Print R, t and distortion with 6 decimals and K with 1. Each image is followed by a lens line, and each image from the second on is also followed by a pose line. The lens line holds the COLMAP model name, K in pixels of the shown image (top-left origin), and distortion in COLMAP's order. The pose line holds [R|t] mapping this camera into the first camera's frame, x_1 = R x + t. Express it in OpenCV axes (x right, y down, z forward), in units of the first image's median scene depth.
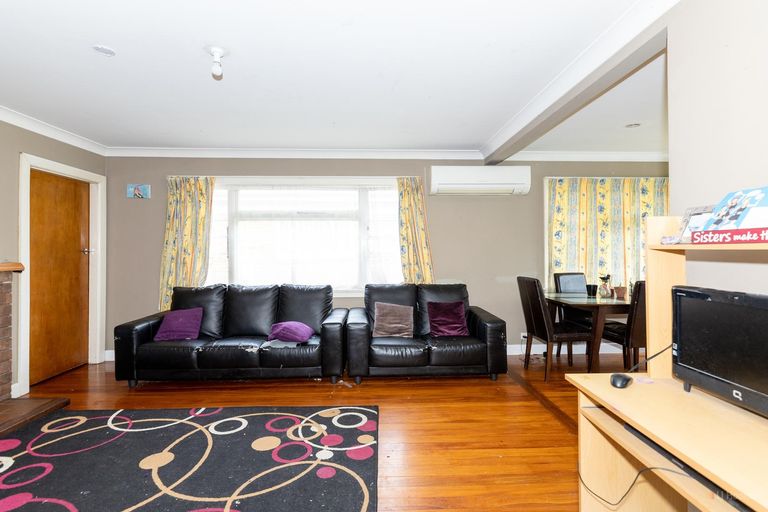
lens RADIAL K [[371.3, 0, 384.8], [0, 371.3, 251.5], [0, 0, 1]] dist [-0.001130, 0.000402]
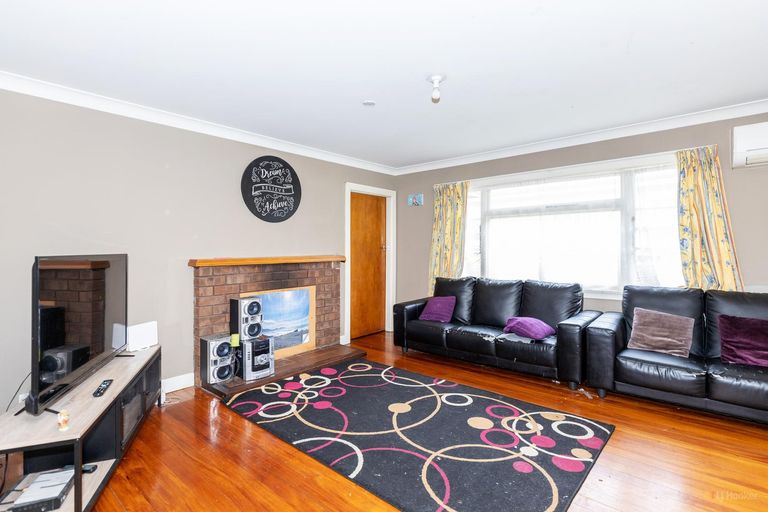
lens RADIAL K [[371.3, 0, 384.8], [0, 371.3, 251.5], [0, 0, 1]] dist [-0.001130, 0.000402]
pose [[0.730830, 0.001887, -0.682557, 0.148383], [0.005020, 0.999954, 0.008140, 0.001532], [0.682542, -0.009375, 0.730787, 0.009989]]
